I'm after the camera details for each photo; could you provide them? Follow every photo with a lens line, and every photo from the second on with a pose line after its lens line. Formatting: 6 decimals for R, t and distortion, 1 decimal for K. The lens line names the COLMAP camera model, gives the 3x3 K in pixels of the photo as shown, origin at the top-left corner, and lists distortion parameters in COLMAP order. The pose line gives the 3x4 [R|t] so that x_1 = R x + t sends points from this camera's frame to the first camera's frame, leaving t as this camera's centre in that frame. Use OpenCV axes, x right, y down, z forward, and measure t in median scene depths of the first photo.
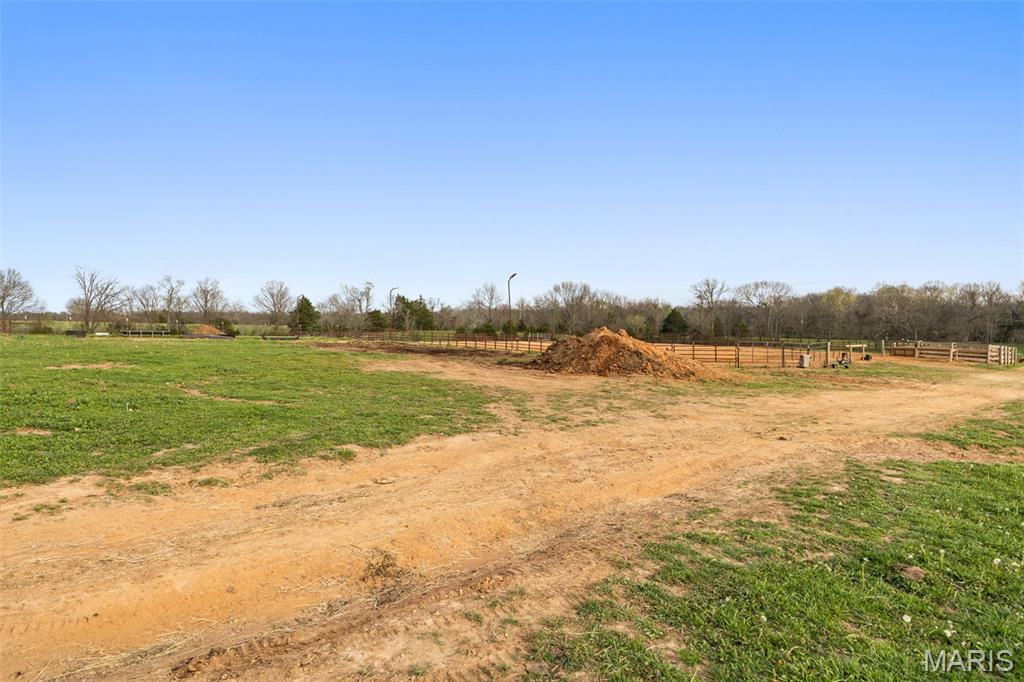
lens RADIAL K [[589.6, 0, 511.8], [0, 589.6, 339.0], [0, 0, 1]] dist [0.001847, -0.000822]
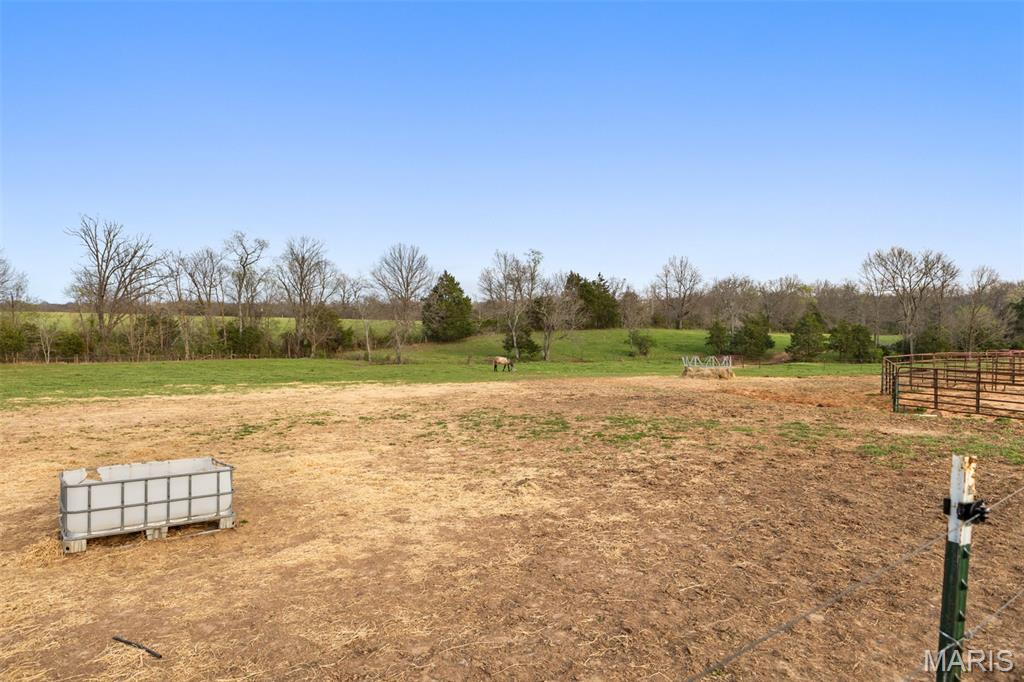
lens RADIAL K [[646.9, 0, 512.0], [0, 646.9, 339.1], [0, 0, 1]] dist [-0.002523, 0.001036]
pose [[0.998154, 0.005438, -0.060485, -0.267386], [-0.004758, 0.999924, 0.011382, -0.012837], [0.060543, -0.011073, 0.998104, 0.375193]]
